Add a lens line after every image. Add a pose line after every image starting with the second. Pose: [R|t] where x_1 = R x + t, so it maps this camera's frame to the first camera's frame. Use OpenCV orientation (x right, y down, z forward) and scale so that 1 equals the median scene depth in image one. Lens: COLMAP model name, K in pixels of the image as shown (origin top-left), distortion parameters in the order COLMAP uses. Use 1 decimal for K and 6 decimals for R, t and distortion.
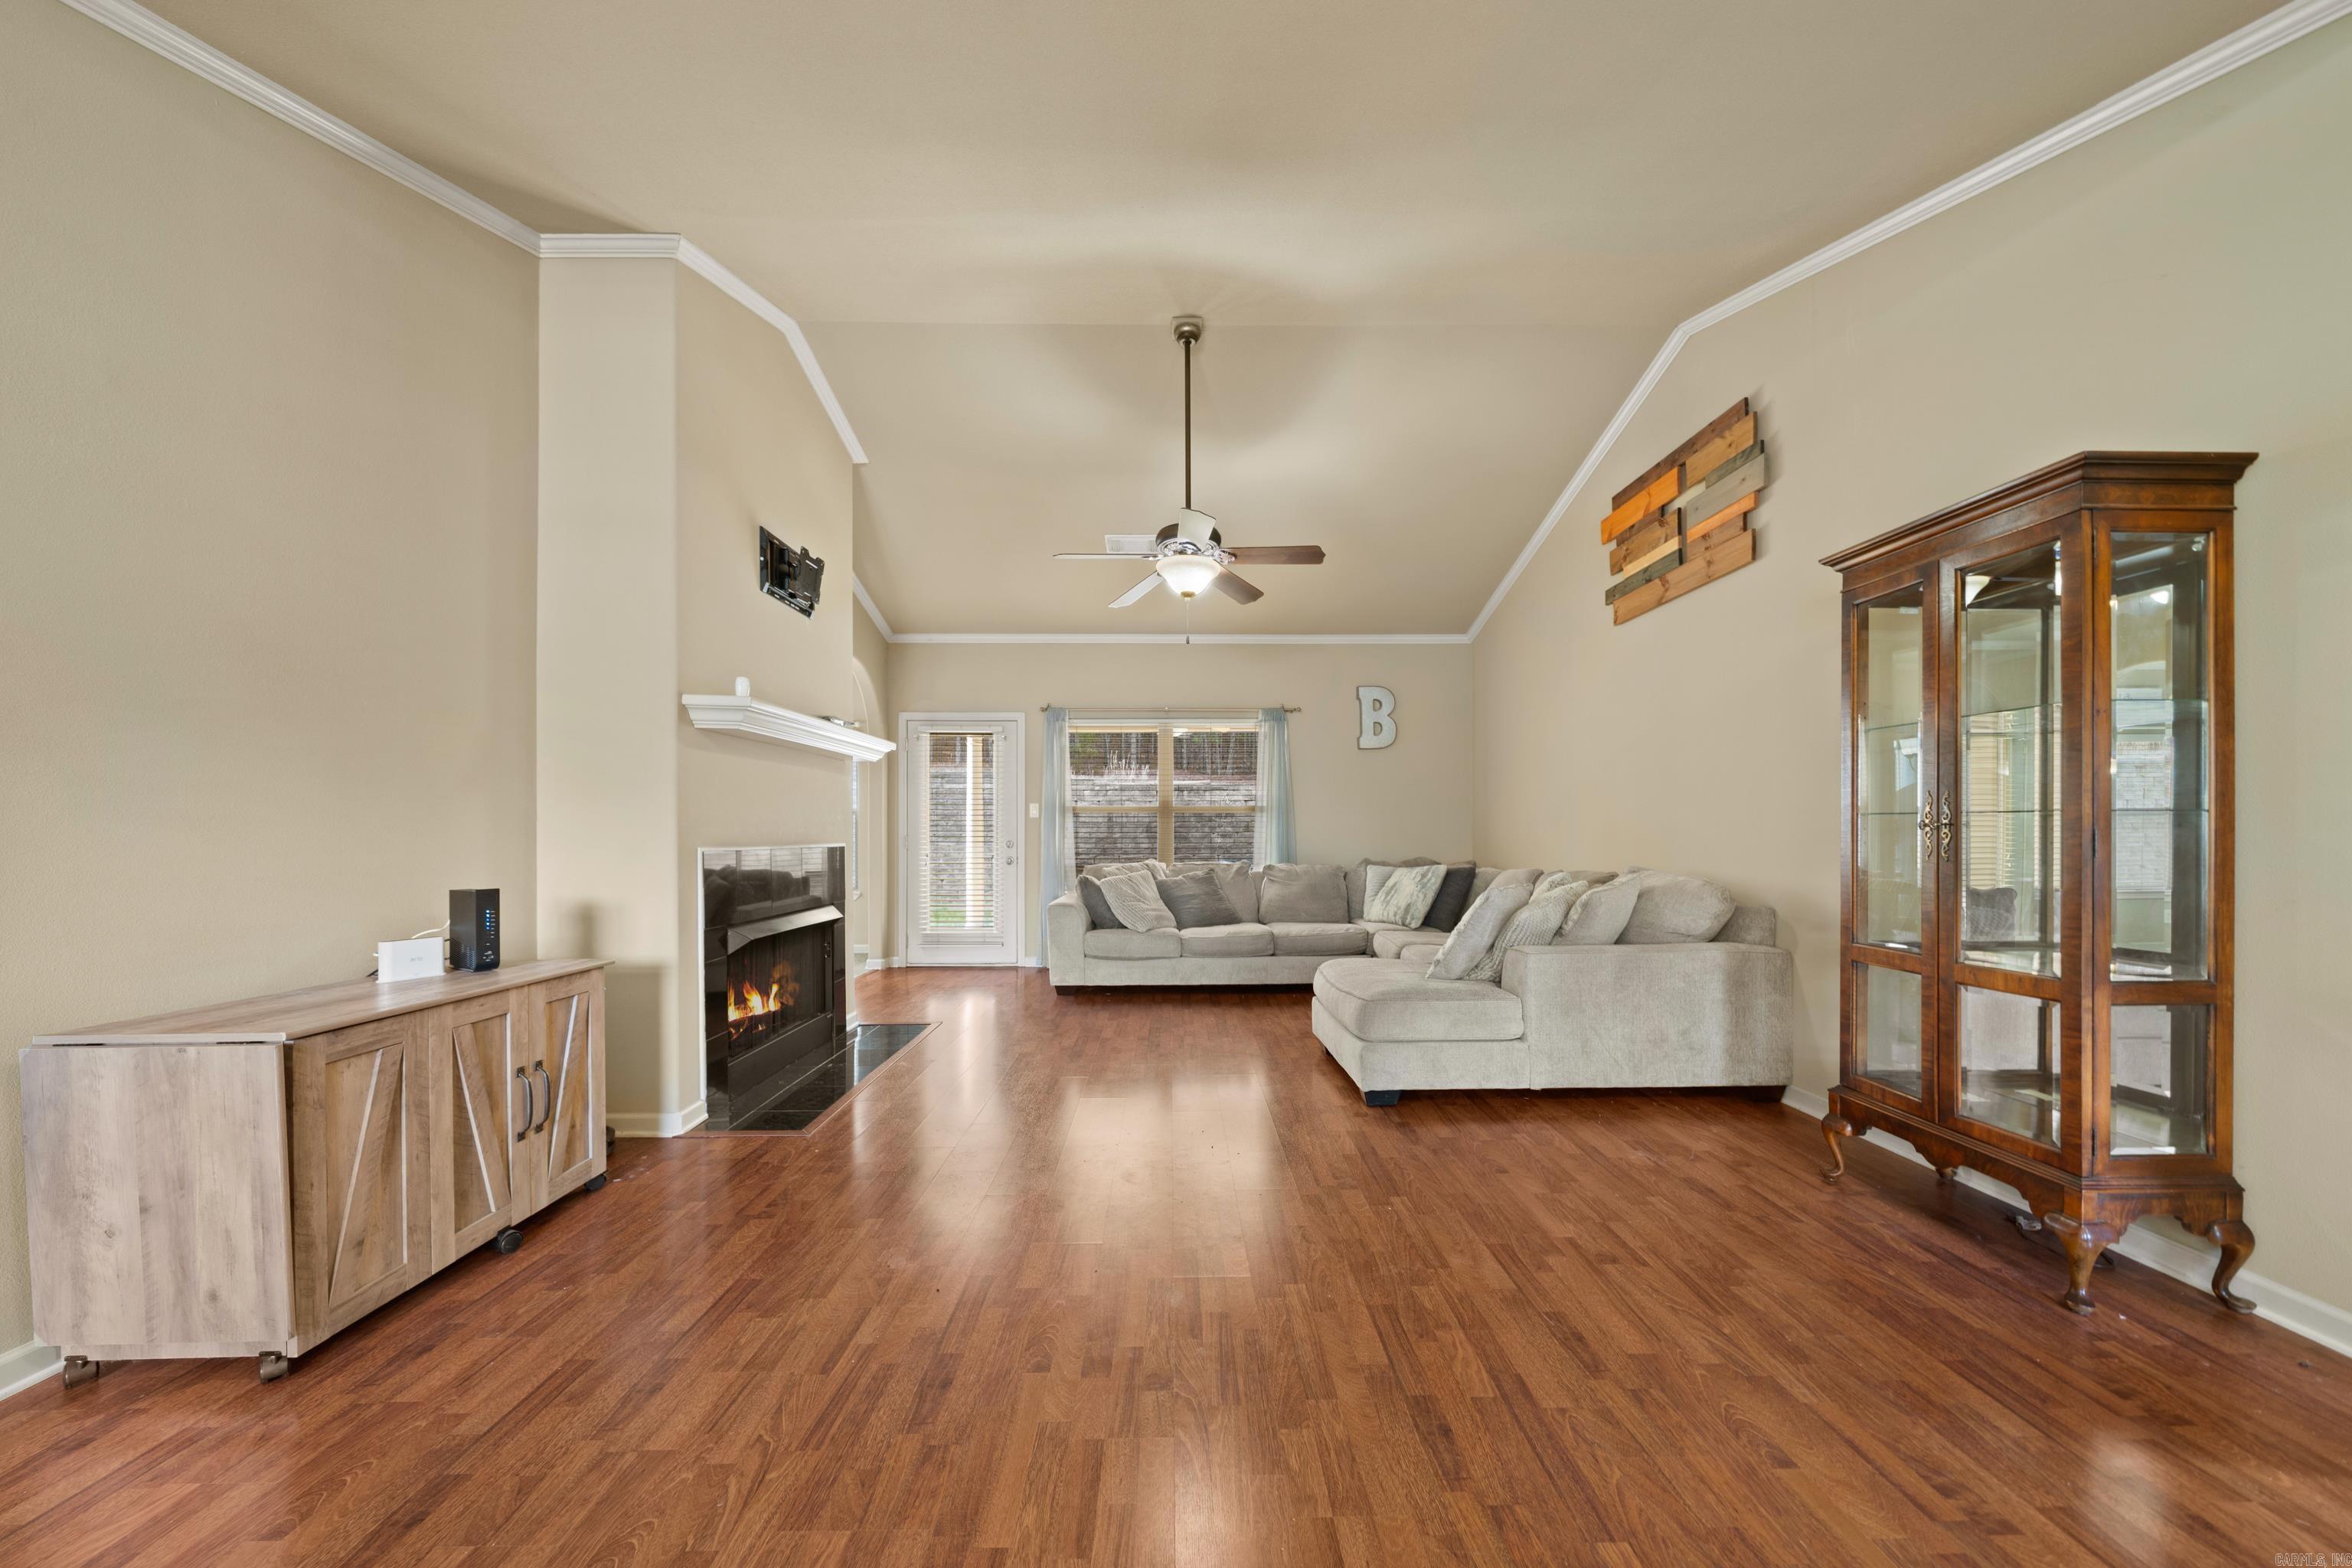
lens RADIAL K [[839.0, 0, 1181.0], [0, 839.0, 829.7], [0, 0, 1]] dist [-0.002282, -0.000188]
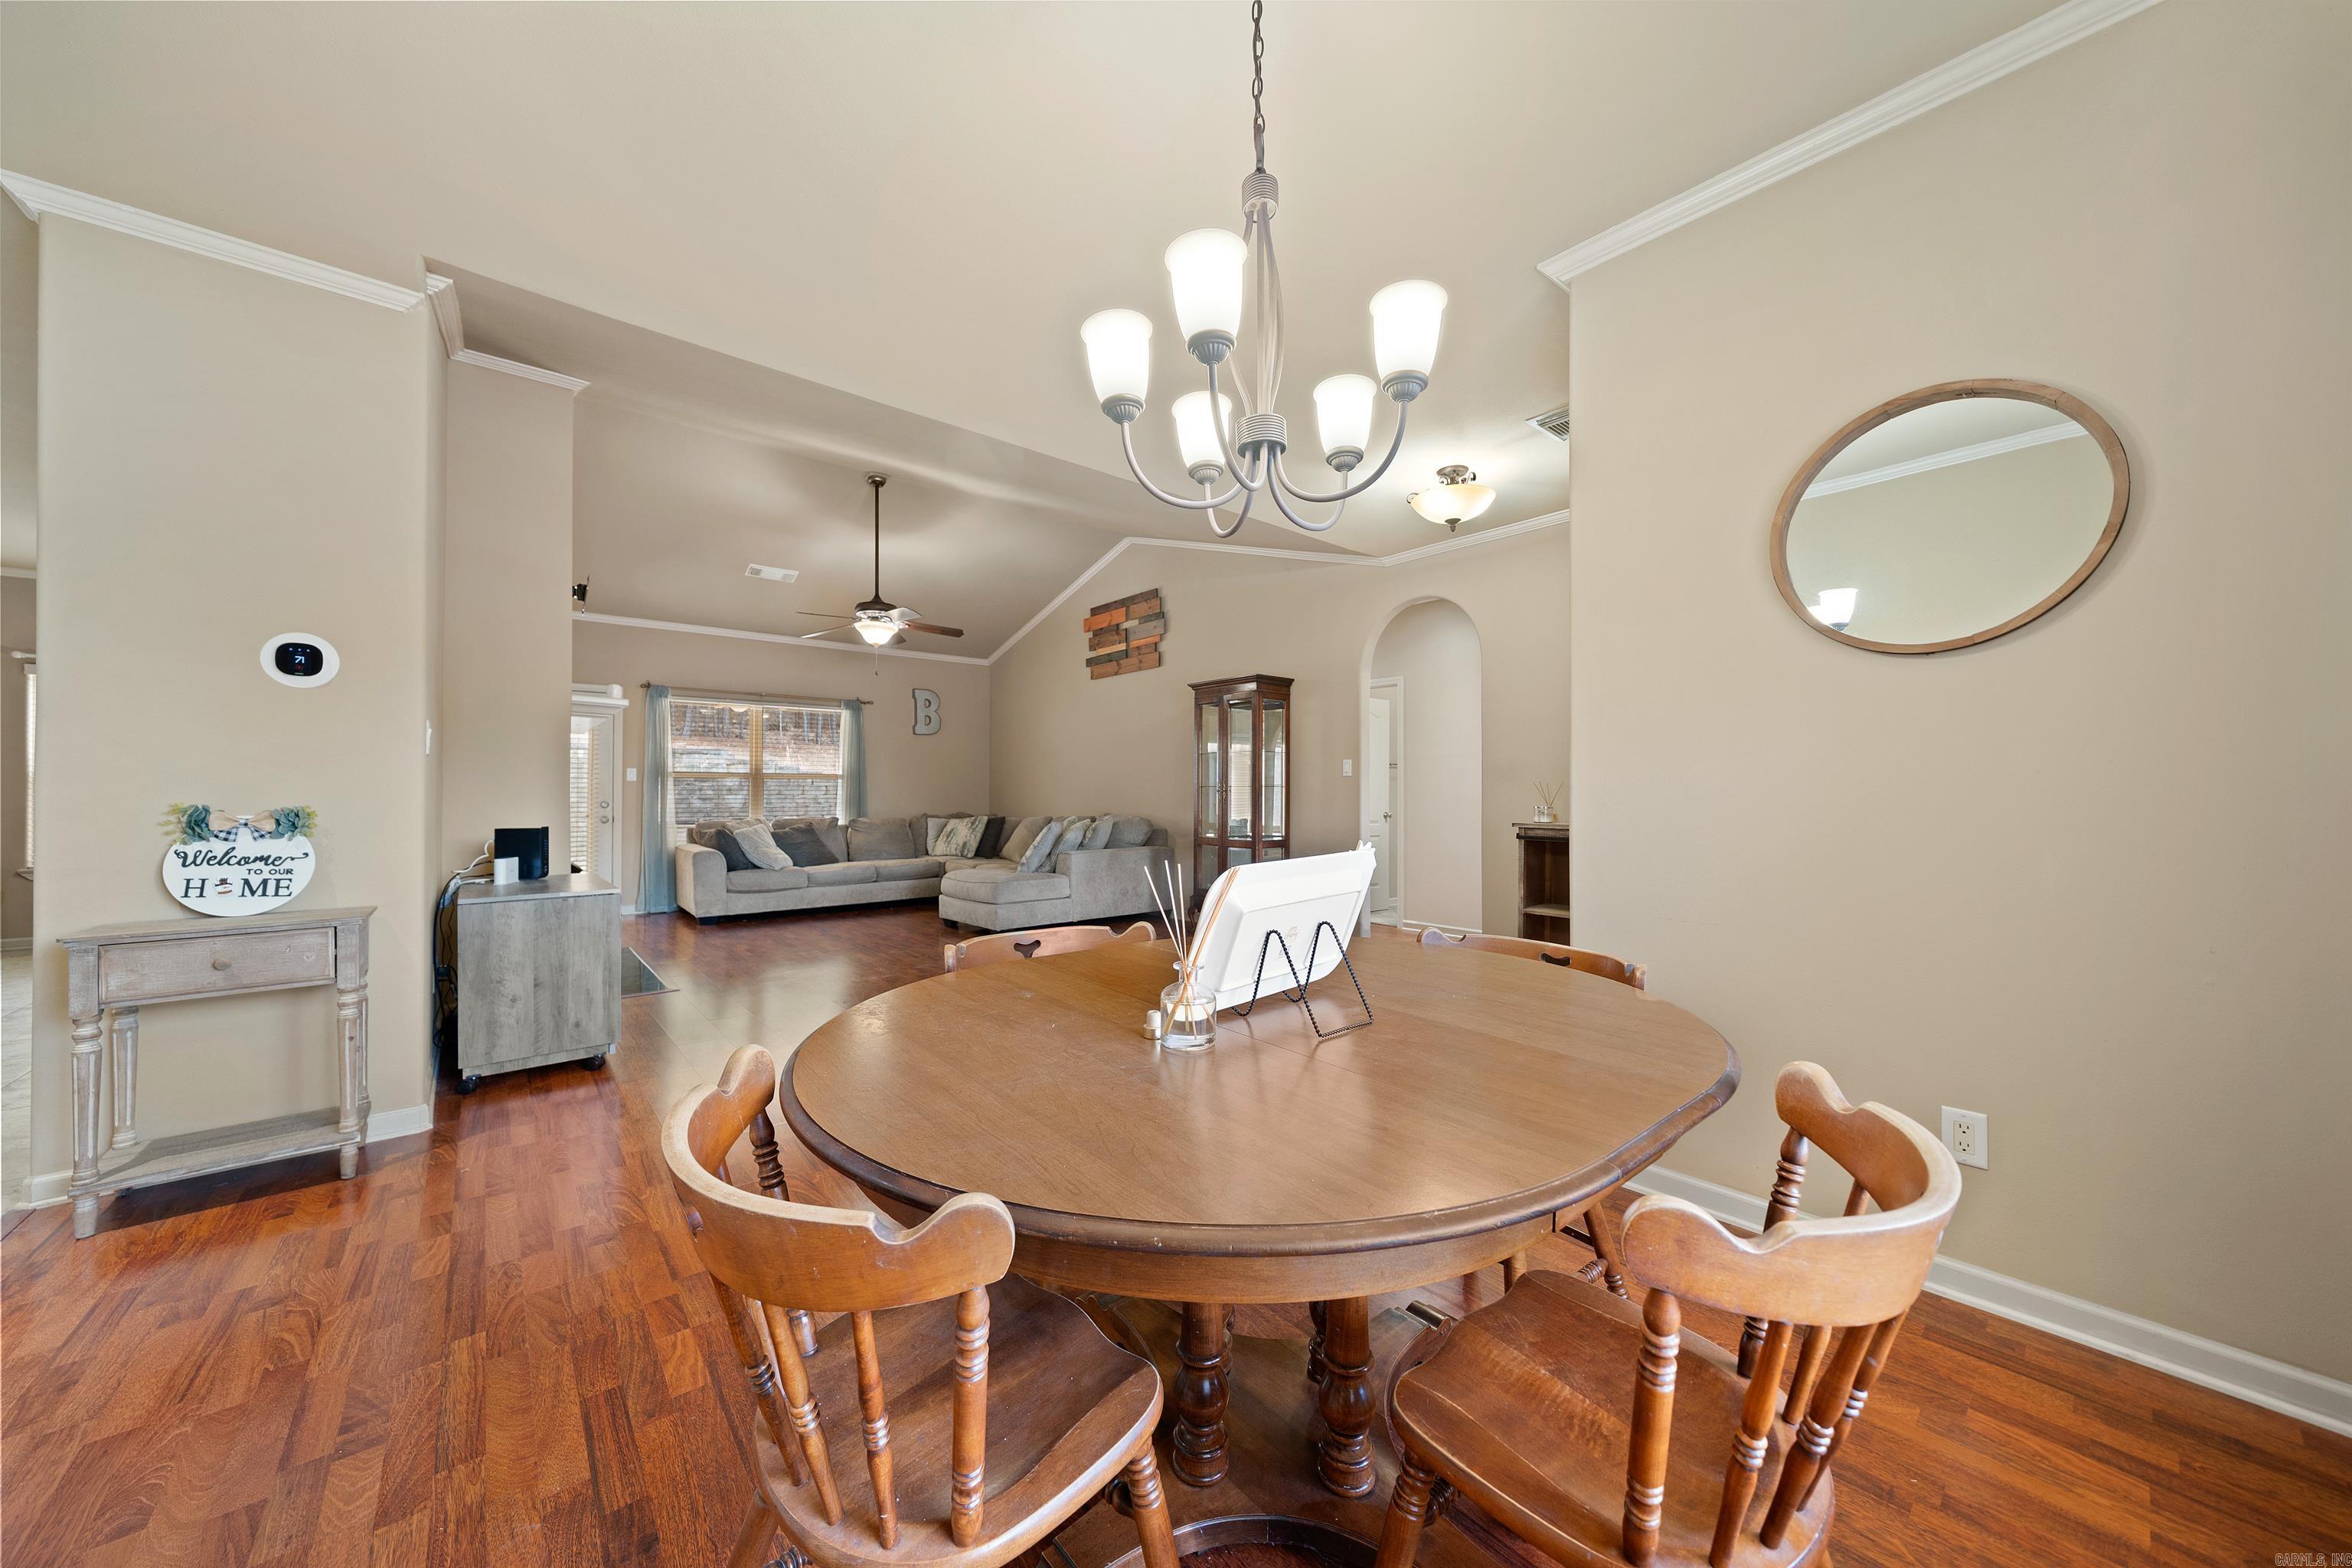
lens RADIAL K [[842.9, 0, 1209.2], [0, 842.9, 789.8], [0, 0, 1]] dist [-0.000620, -0.019766]
pose [[0.756921, 0.003591, 0.653497, -0.650831], [-0.000658, 0.999989, -0.004732, 0.003206], [-0.653506, 0.003152, 0.756915, -0.738144]]
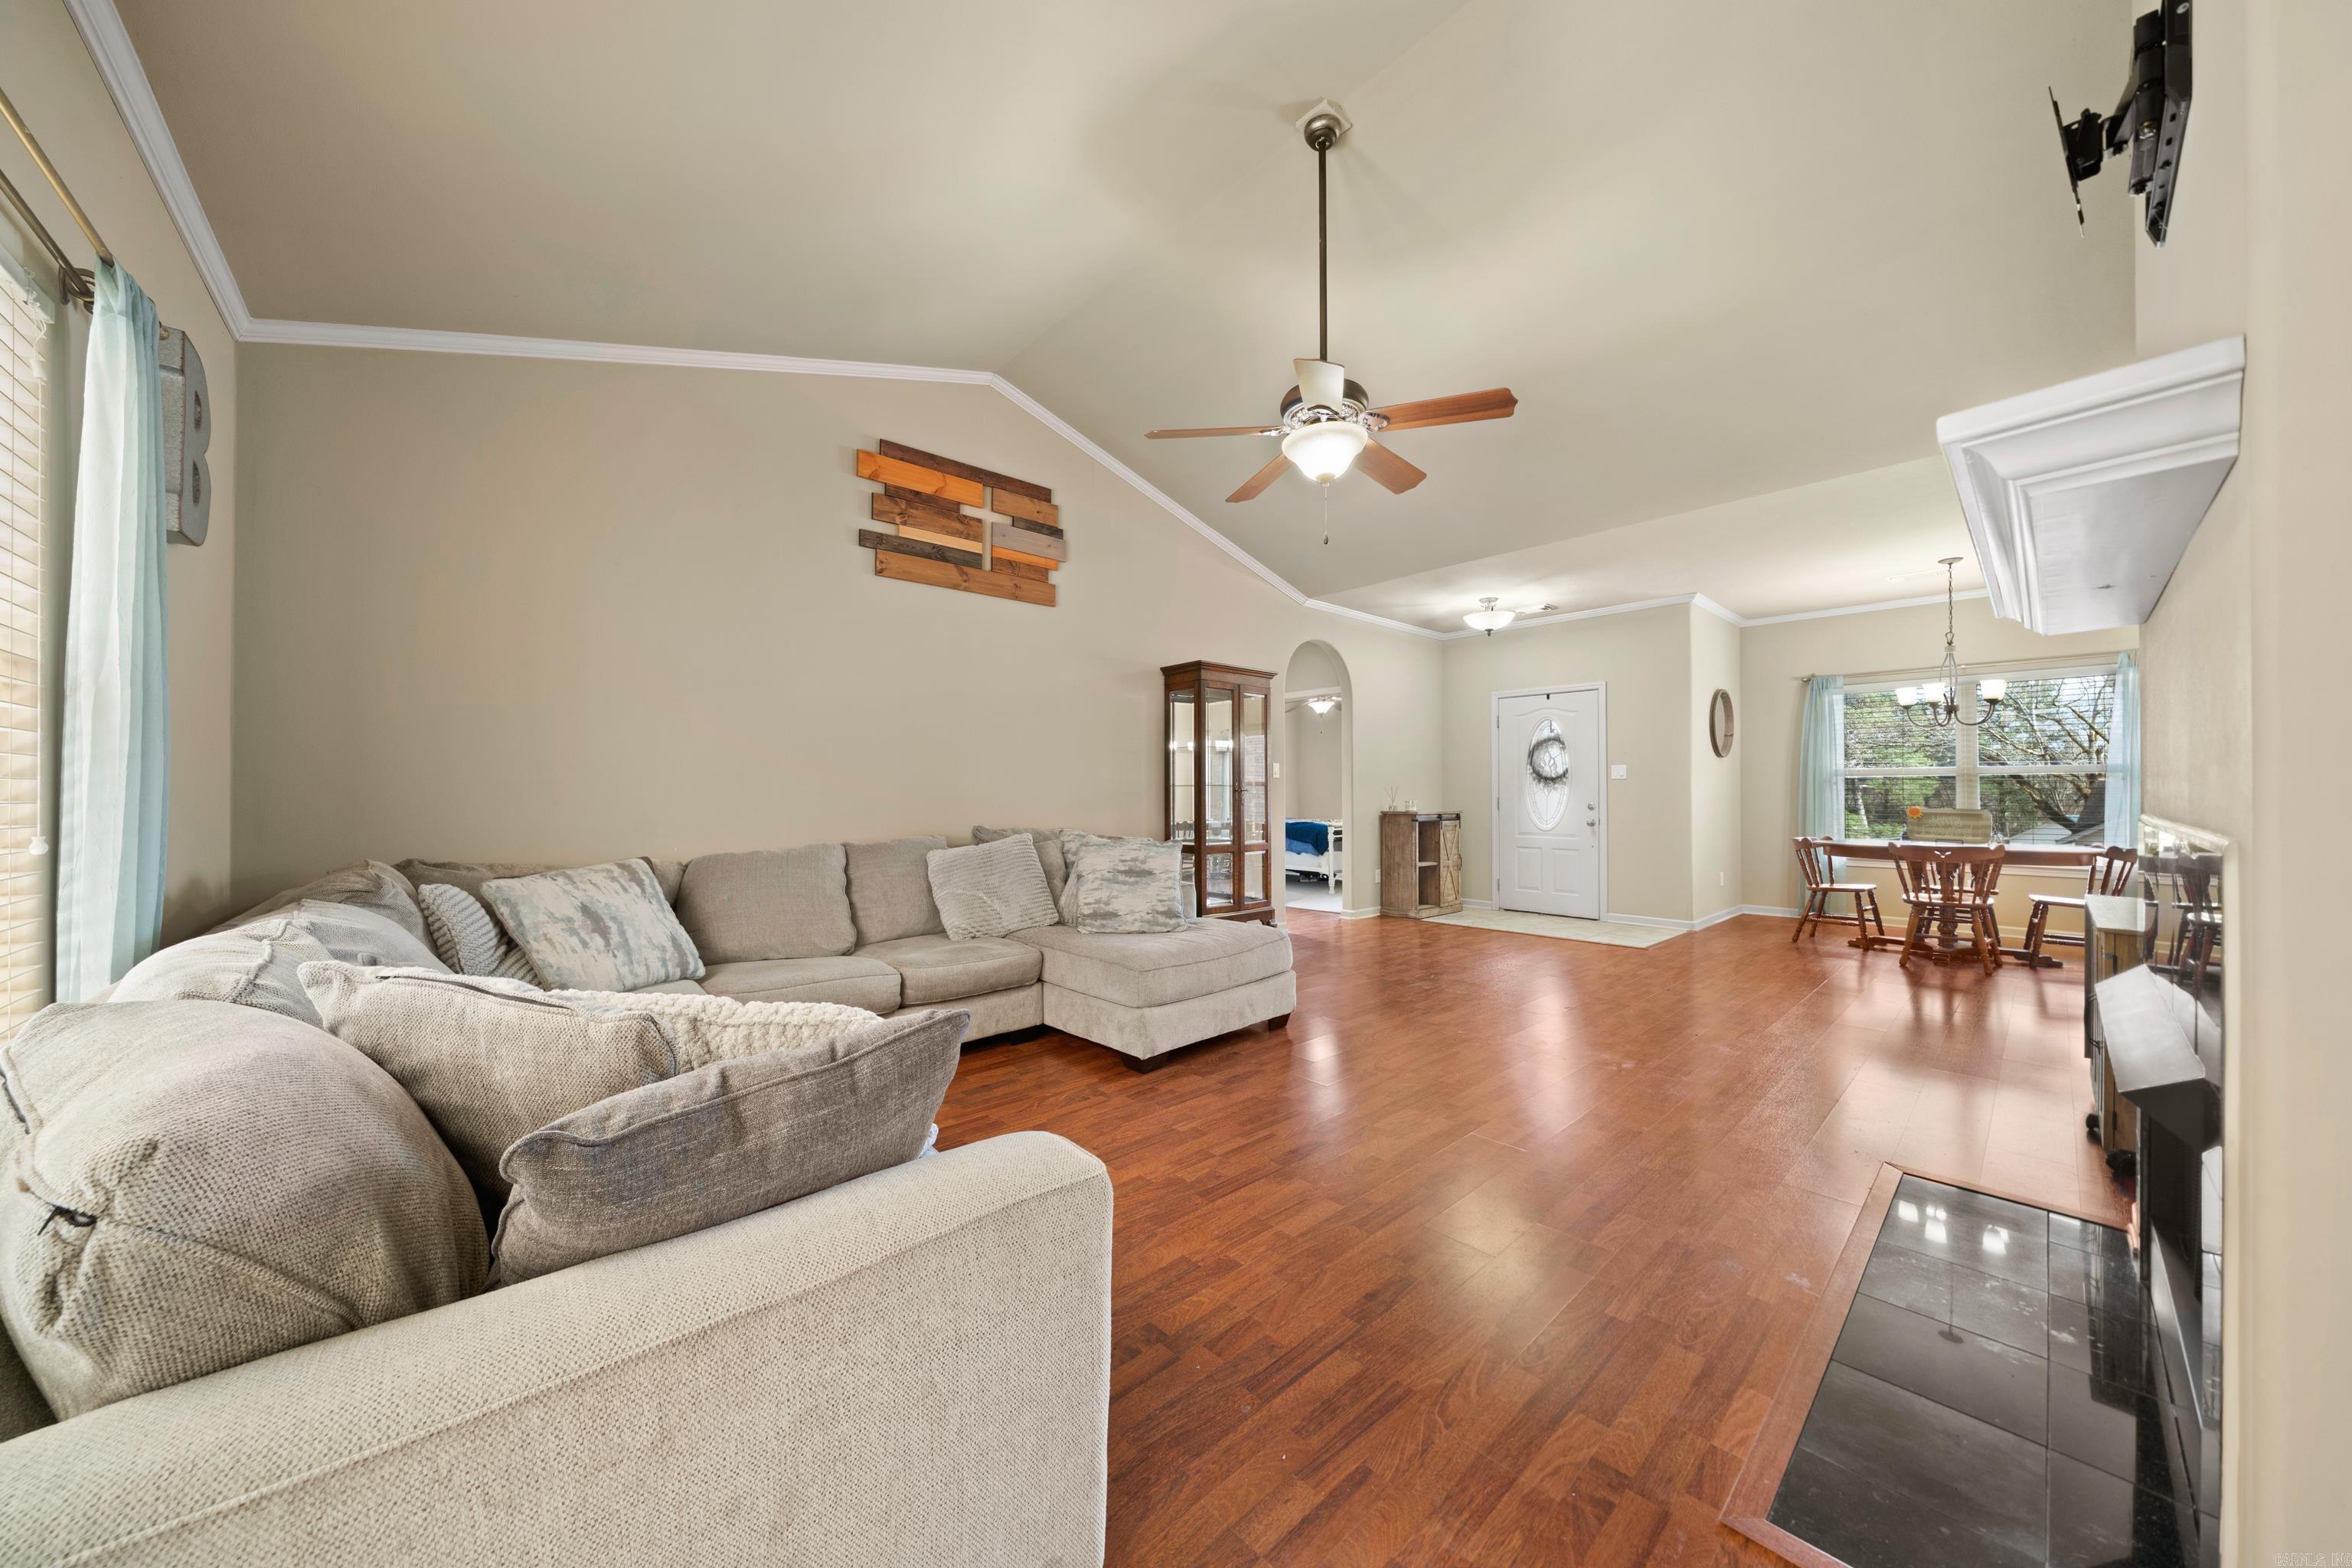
lens RADIAL K [[806.4, 0, 1175.6], [0, 806.4, 789.5], [0, 0, 1]] dist [-0.001617, 0.000016]
pose [[-0.667353, 0.003712, 0.744732, -0.512968], [0.004120, 0.999991, -0.001292, -0.002141], [-0.744730, 0.002206, -0.667362, 1.846924]]
